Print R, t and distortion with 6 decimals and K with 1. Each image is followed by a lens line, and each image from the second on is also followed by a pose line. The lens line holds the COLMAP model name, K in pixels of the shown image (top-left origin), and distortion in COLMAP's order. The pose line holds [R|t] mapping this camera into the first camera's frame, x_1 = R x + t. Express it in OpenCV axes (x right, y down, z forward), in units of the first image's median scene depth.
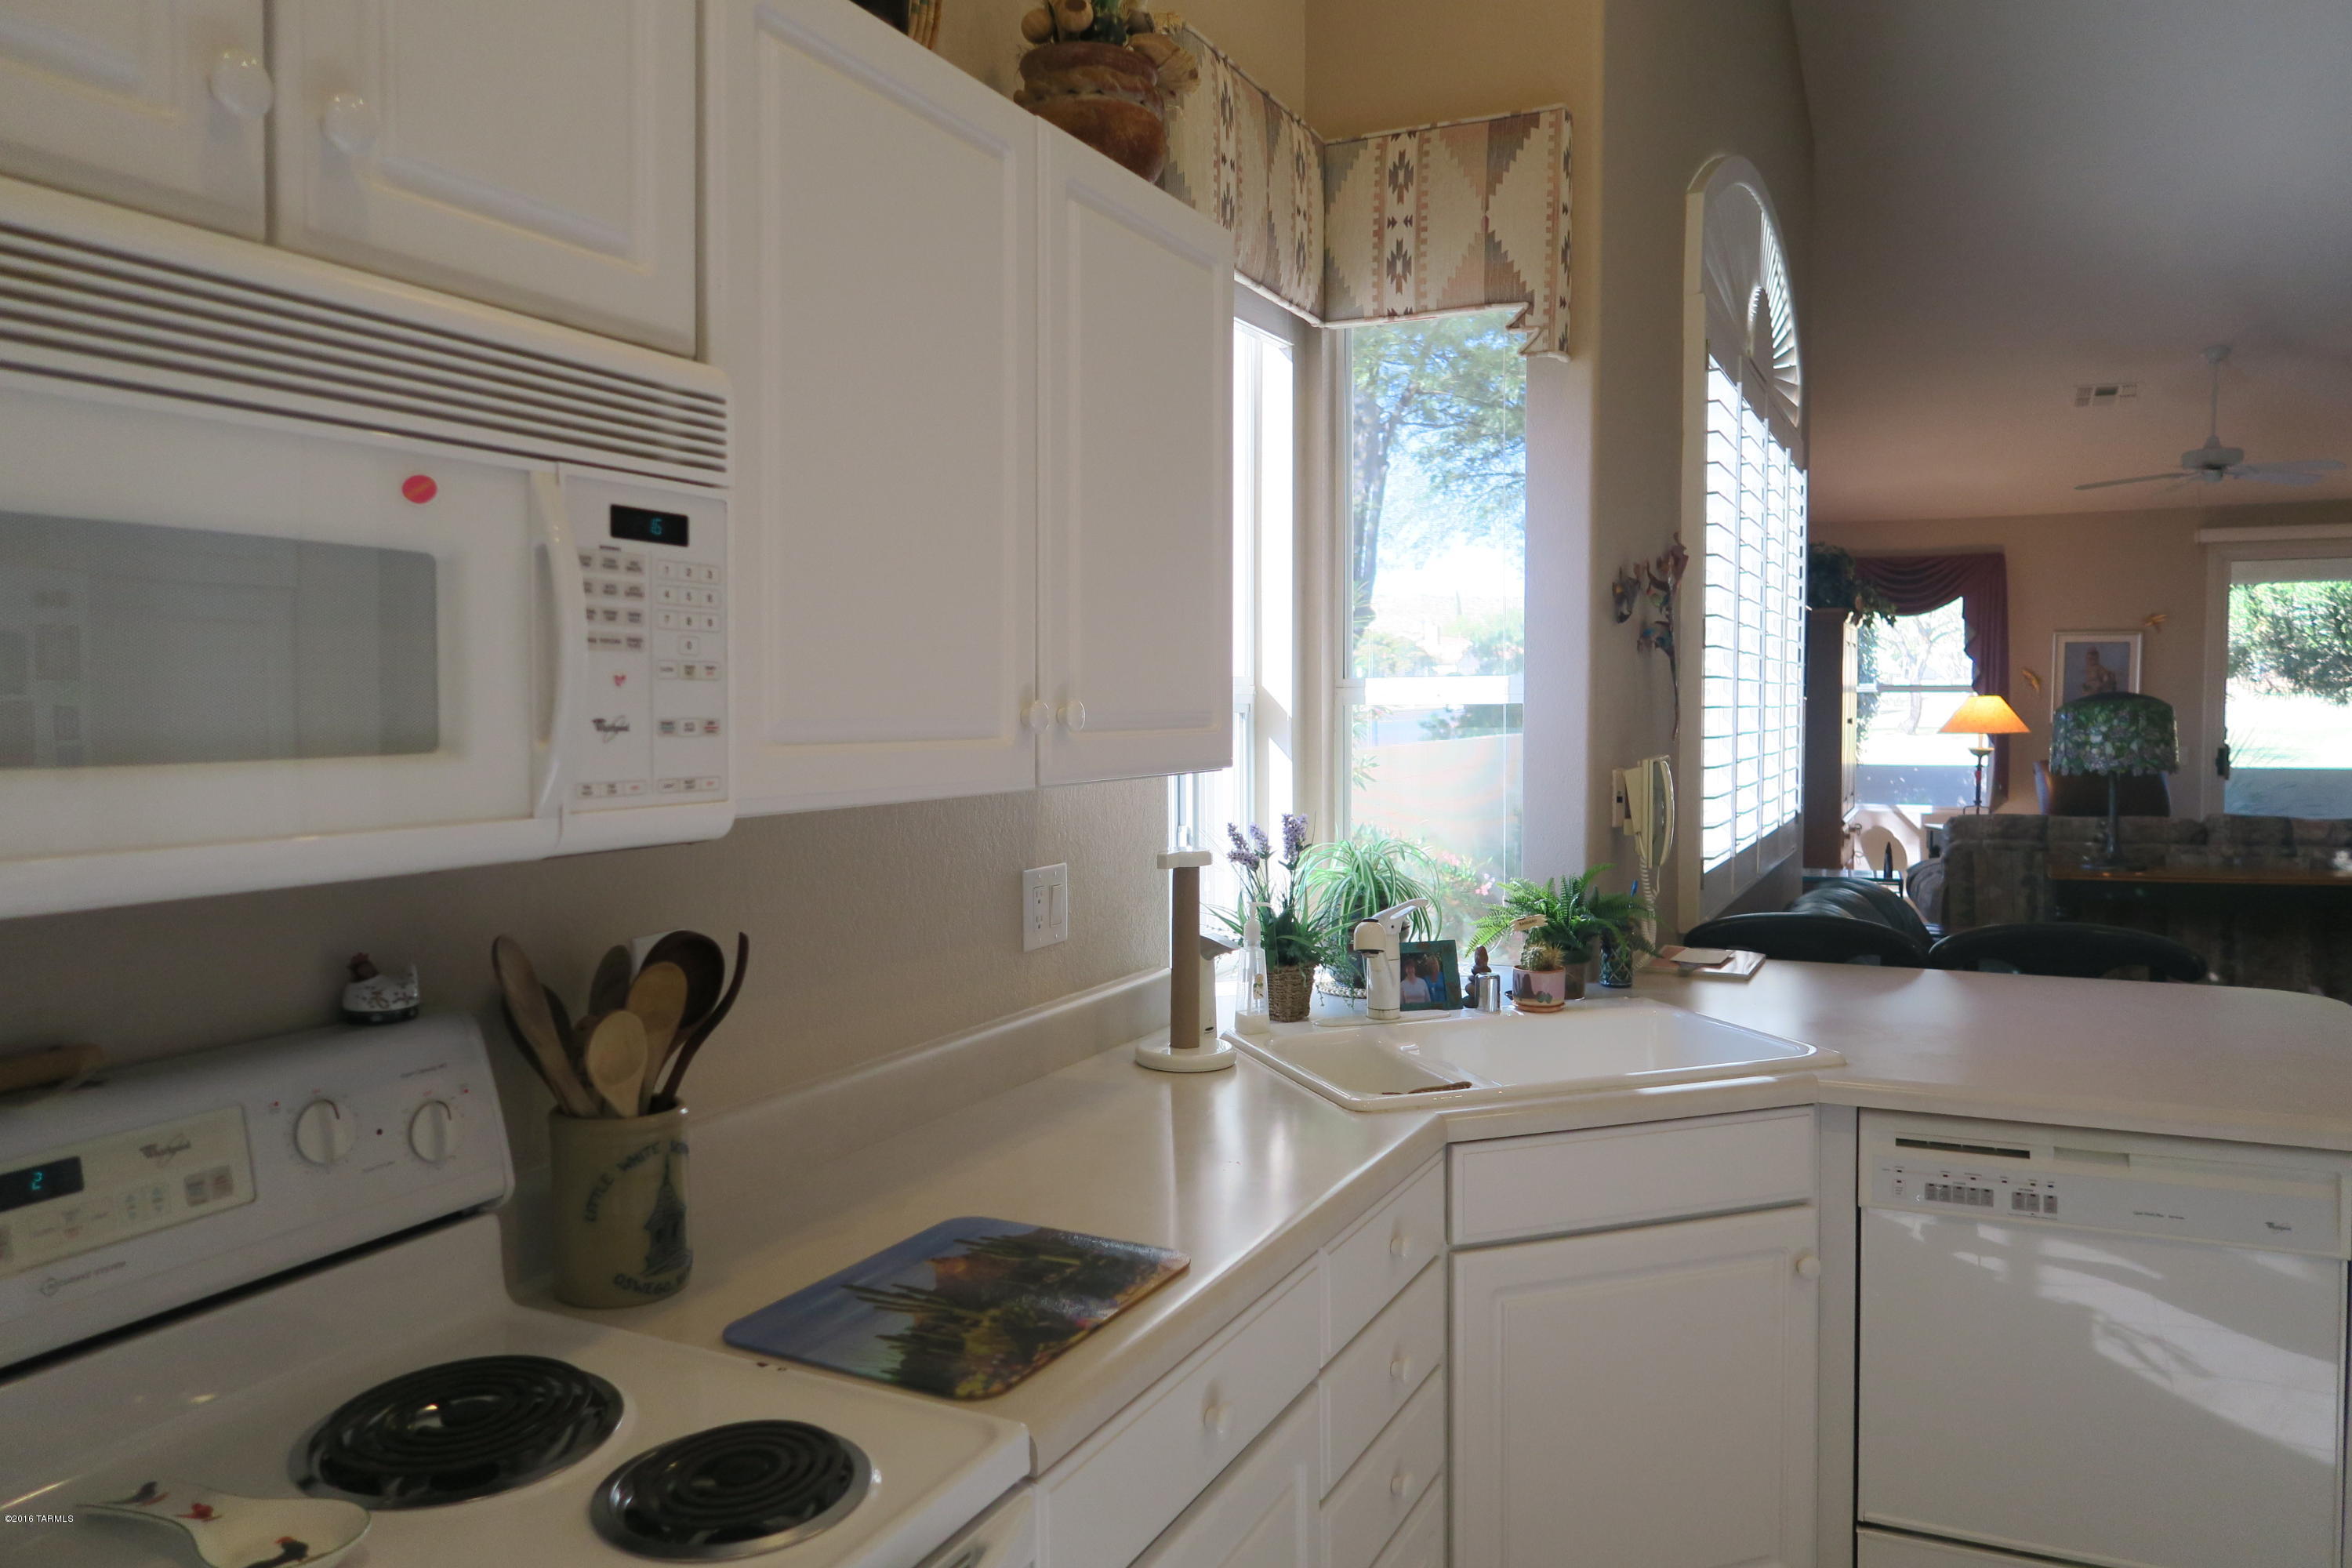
lens RADIAL K [[1619.2, 0, 1177.8], [0, 1619.2, 781.7], [0, 0, 1]] dist [-0.015792, 0.001483]
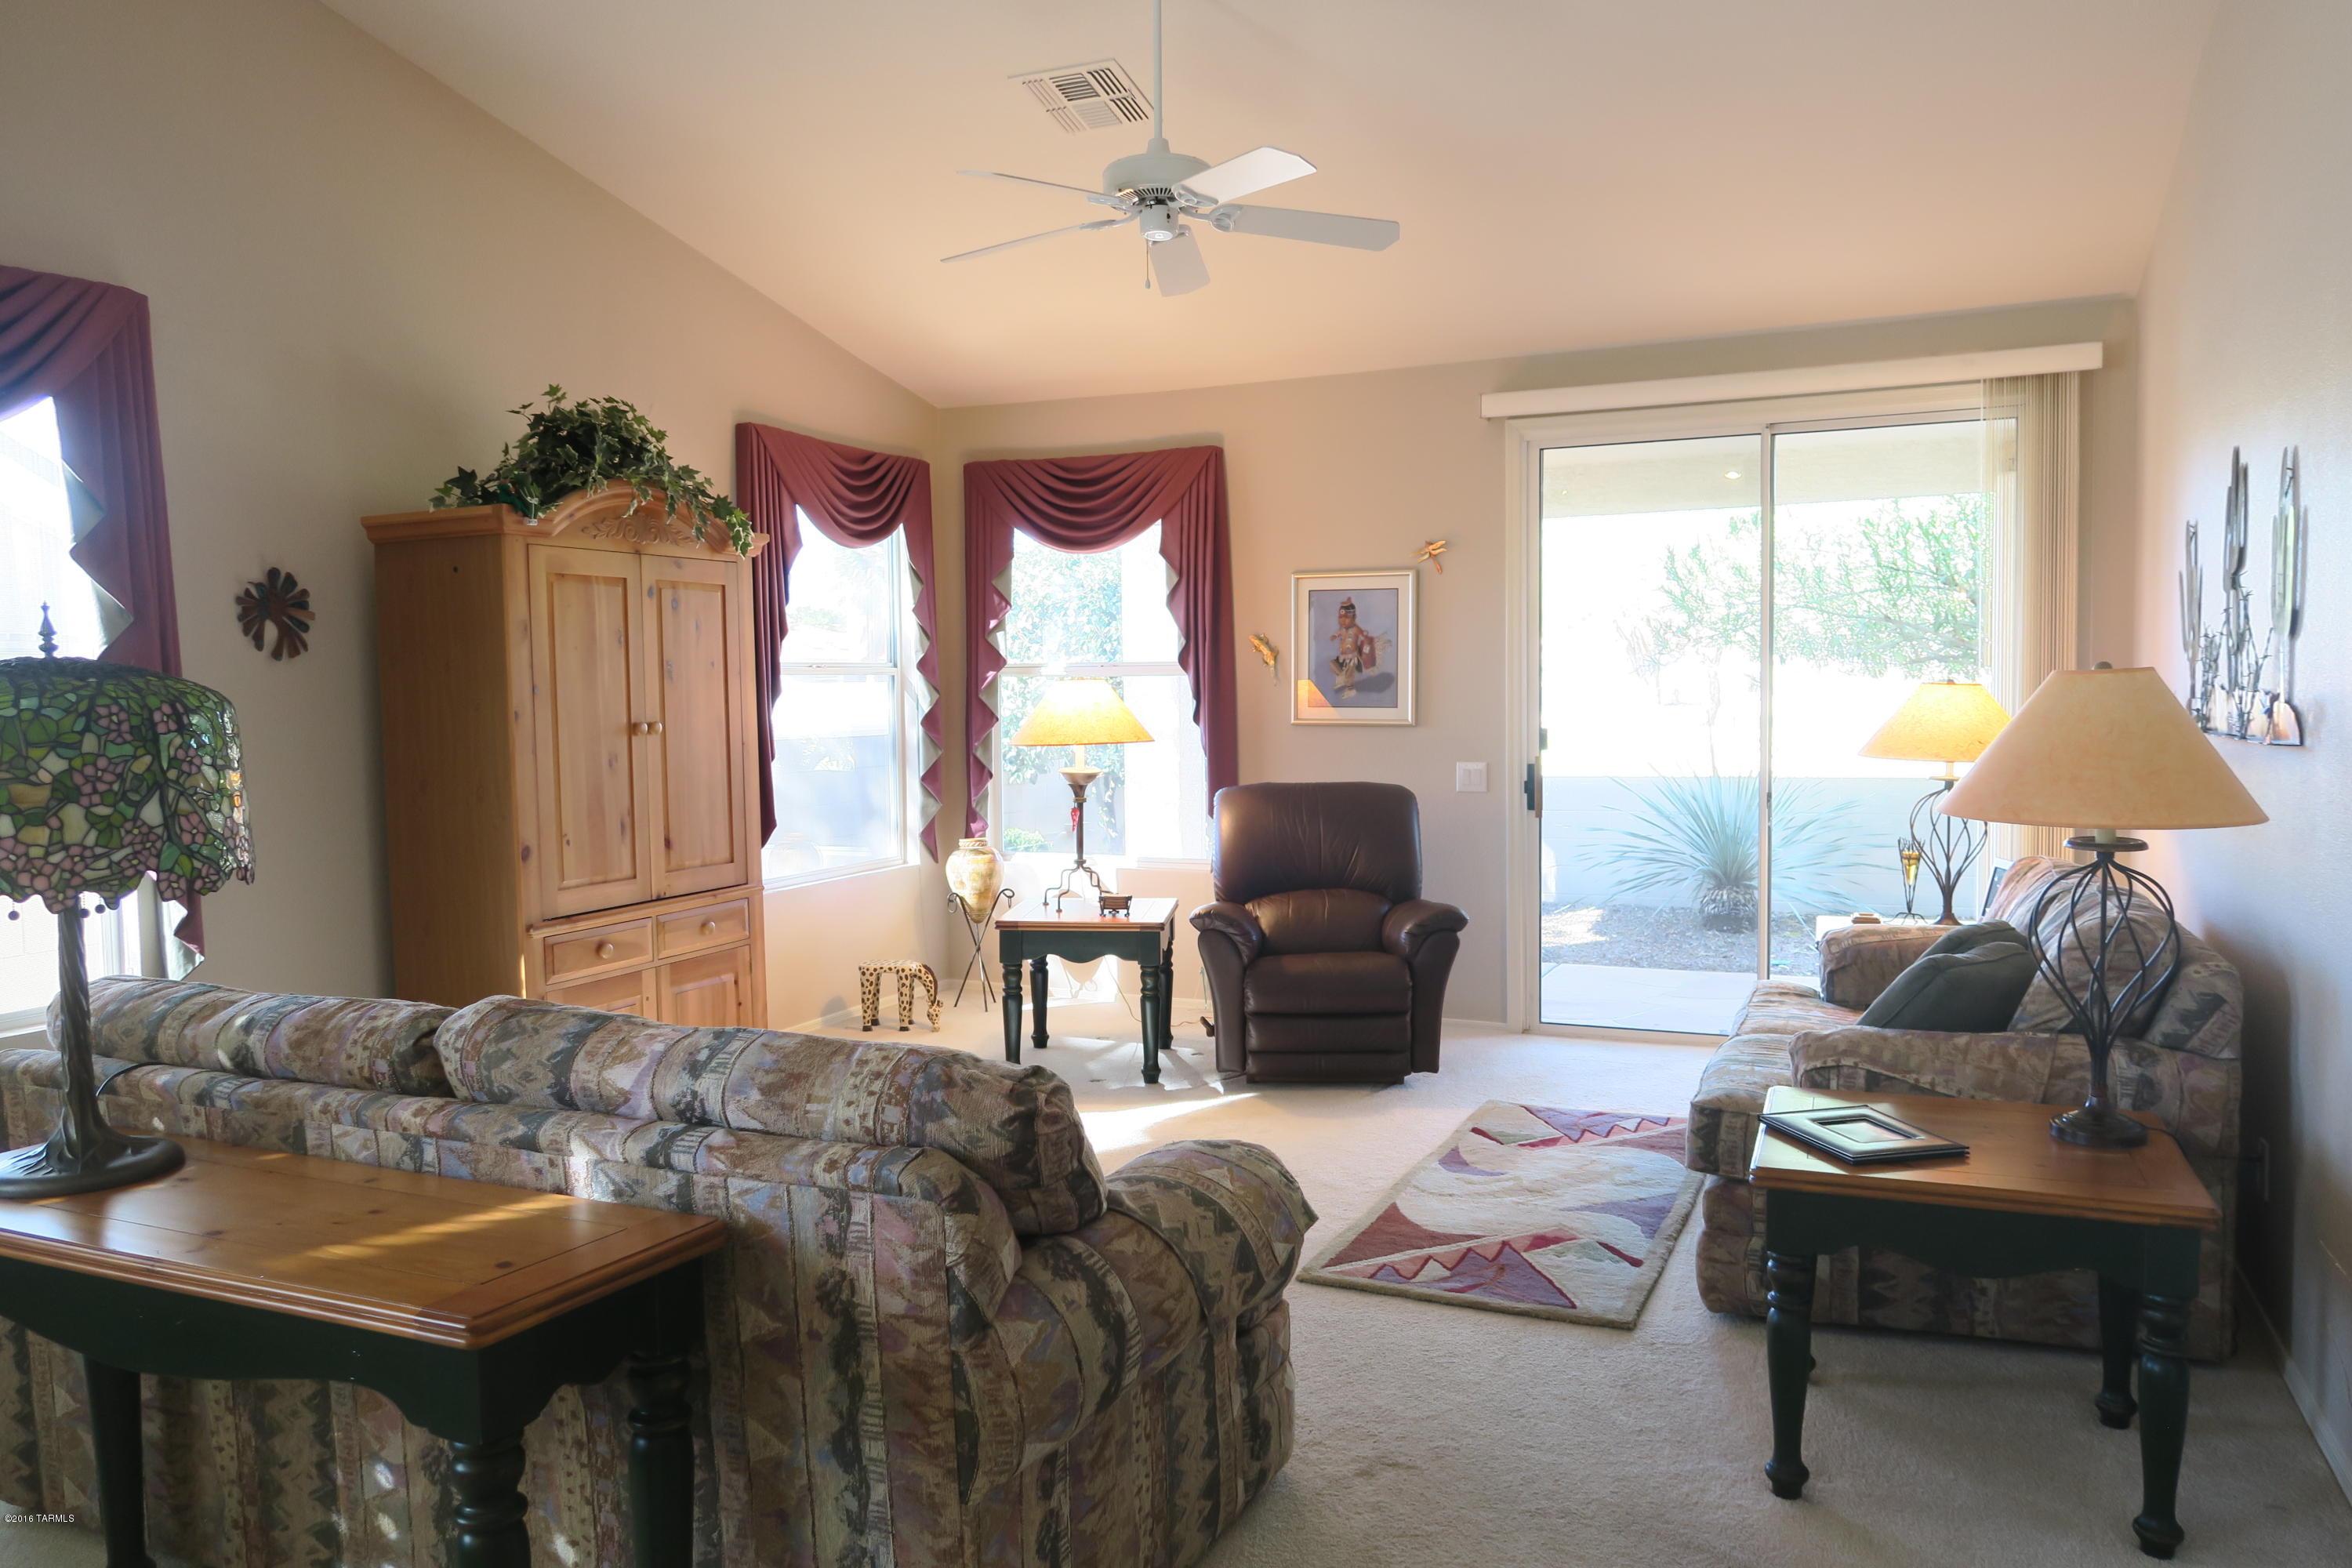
lens RADIAL K [[1619.2, 0, 1171.7], [0, 1619.2, 779.8], [0, 0, 1]] dist [-0.015792, 0.001483]
pose [[0.999568, -0.010521, 0.027449, 0.763409], [0.010458, 0.999942, 0.002438, -0.027067], [-0.027473, -0.002150, 0.999620, 0.618844]]
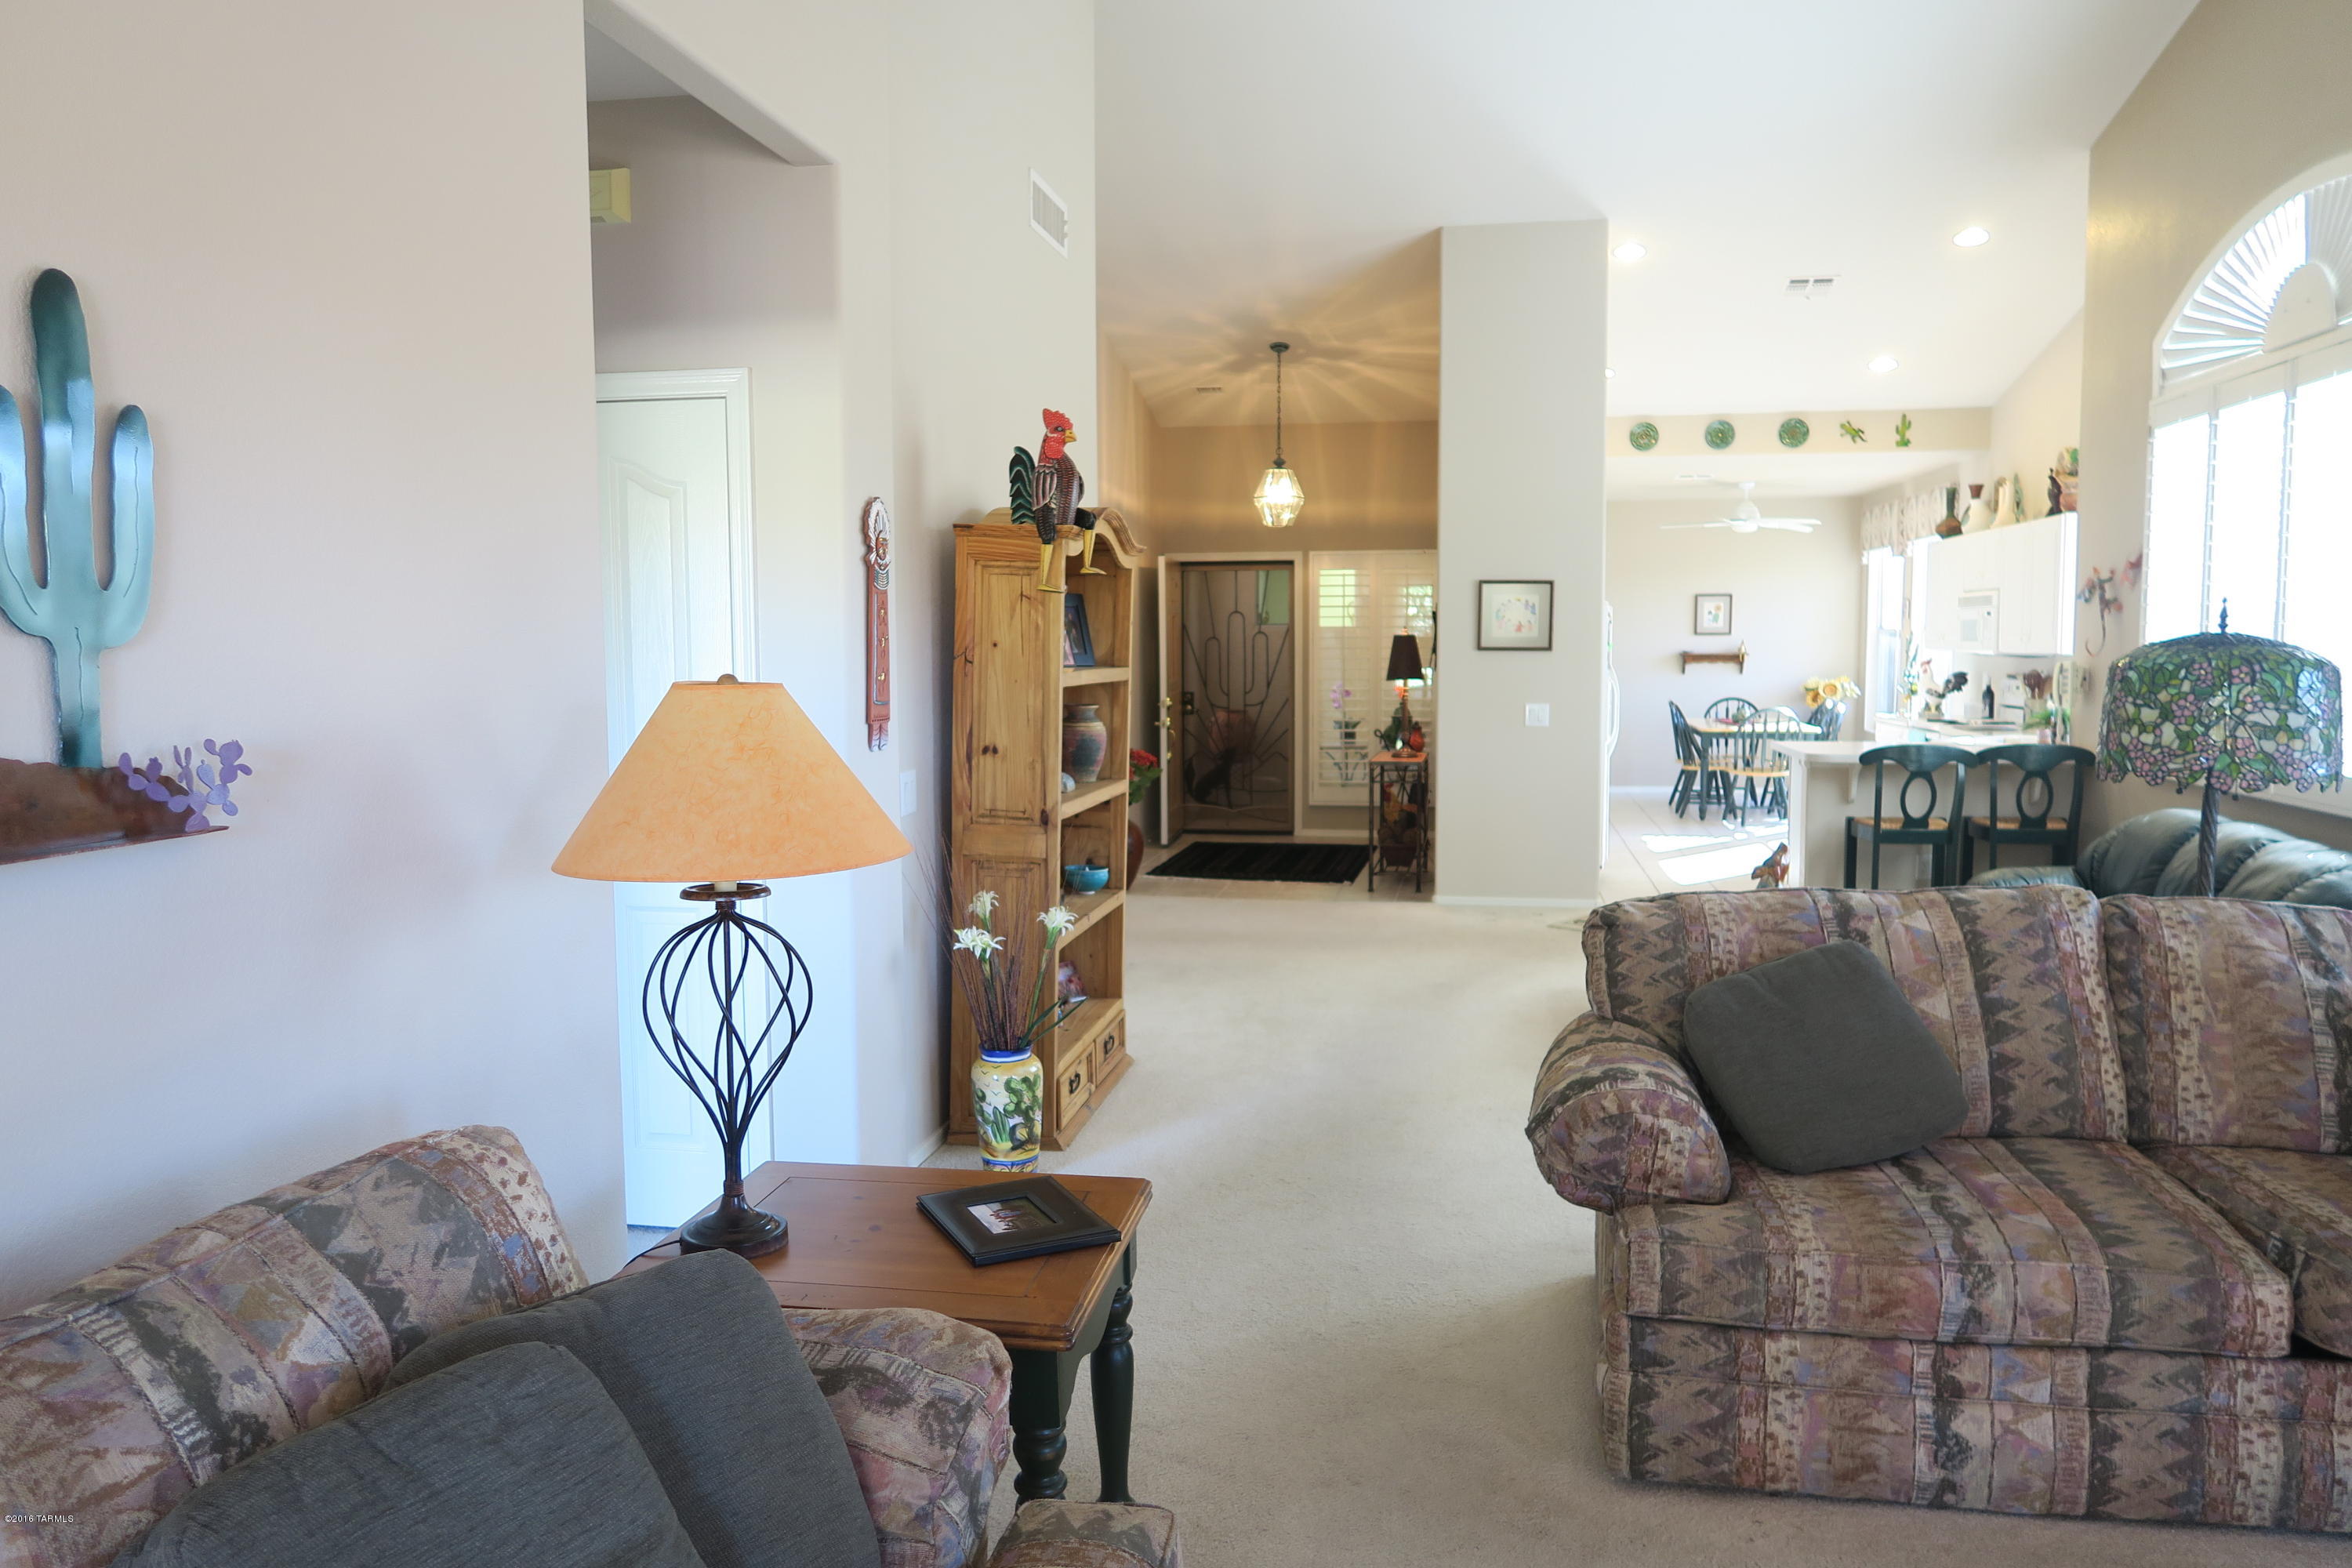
lens RADIAL K [[1619.2, 0, 1170.0], [0, 1619.2, 780.5], [0, 0, 1]] dist [-0.015792, 0.001483]
pose [[-0.963647, 0.040495, -0.264093, 1.009266], [0.004701, 0.990864, 0.134780, -0.076852], [0.267139, 0.128639, -0.955034, 1.351840]]
